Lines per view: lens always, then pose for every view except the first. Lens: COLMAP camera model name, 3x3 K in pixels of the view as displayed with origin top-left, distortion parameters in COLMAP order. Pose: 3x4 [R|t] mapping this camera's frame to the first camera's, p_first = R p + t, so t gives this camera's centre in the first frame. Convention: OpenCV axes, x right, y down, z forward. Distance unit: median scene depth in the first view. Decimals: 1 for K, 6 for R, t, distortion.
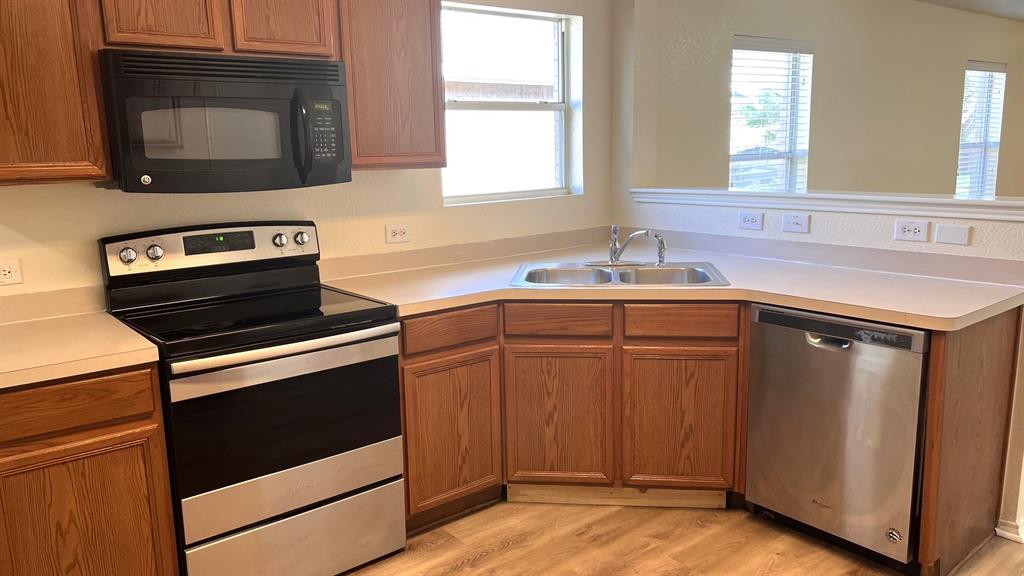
lens RADIAL K [[755.5, 0, 510.5], [0, 755.5, 289.2], [0, 0, 1]] dist [0.039940, 0.001625]
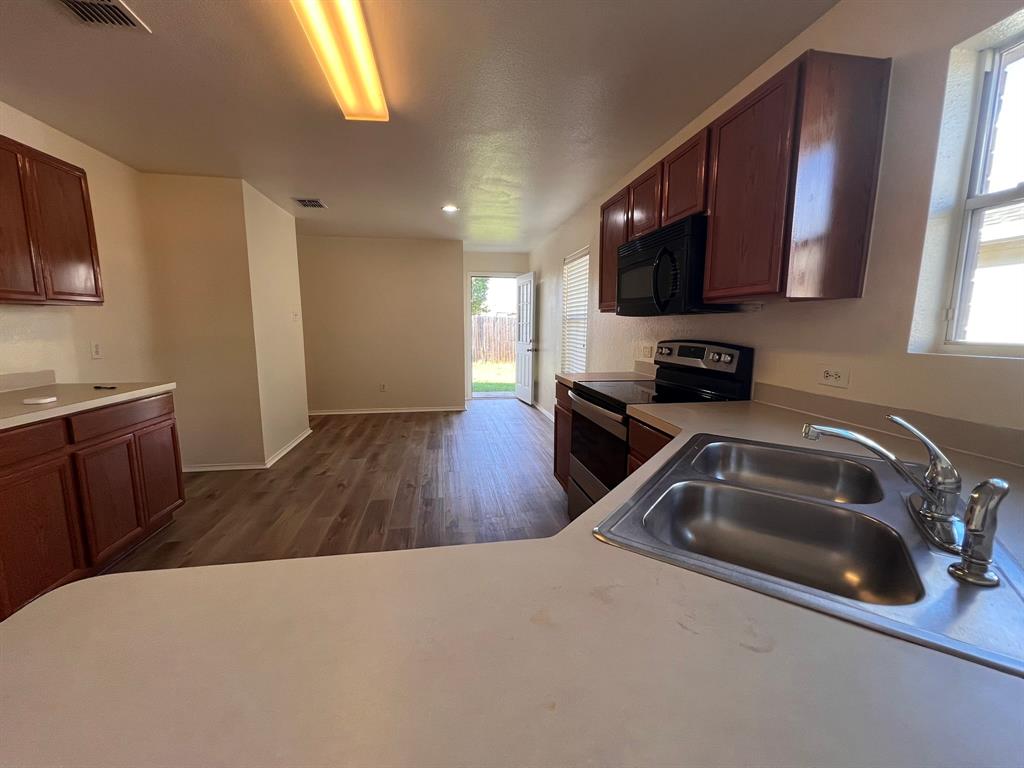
lens RADIAL K [[409.0, 0, 514.6], [0, 409.0, 380.8], [0, 0, 1]] dist [0.001705, -0.000056]
pose [[-0.471140, 0.142691, -0.870441, 0.508315], [-0.155356, 0.957978, 0.241130, -0.146461], [0.868269, 0.248834, -0.429173, 1.039015]]
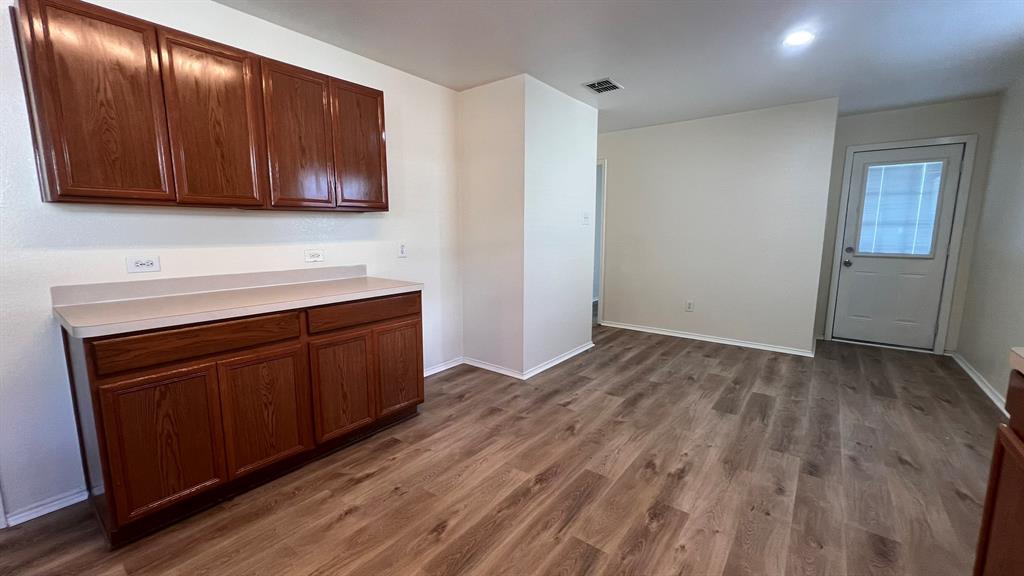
lens RADIAL K [[411.7, 0, 508.2], [0, 411.7, 288.4], [0, 0, 1]] dist [-0.001006, 0.000056]
pose [[-0.969466, 0.057821, -0.238312, 0.111948], [-0.023256, 0.945747, 0.324070, -0.105873], [0.244121, 0.319717, -0.915525, 0.903674]]
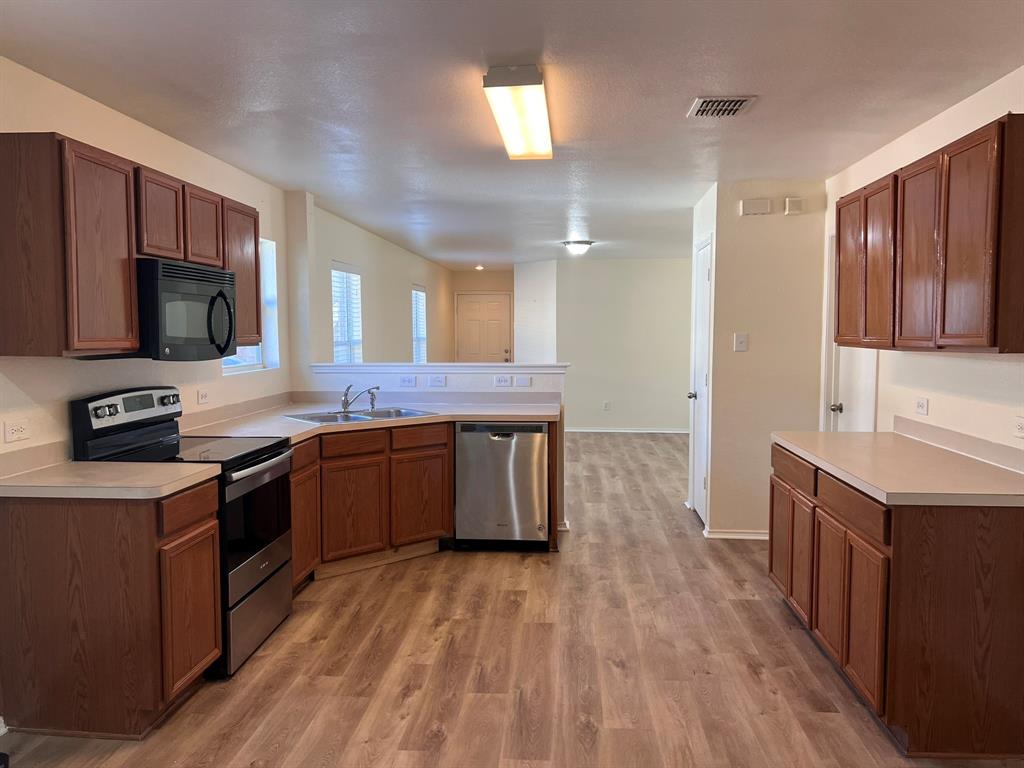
lens RADIAL K [[773.2, 0, 512.6], [0, 773.2, 382.6], [0, 0, 1]] dist [-0.004117, -0.001834]
pose [[0.673210, -0.025974, 0.738995, -0.896035], [0.122843, 0.989424, -0.077131, 0.080038], [-0.729176, 0.142706, 0.669281, -0.312036]]
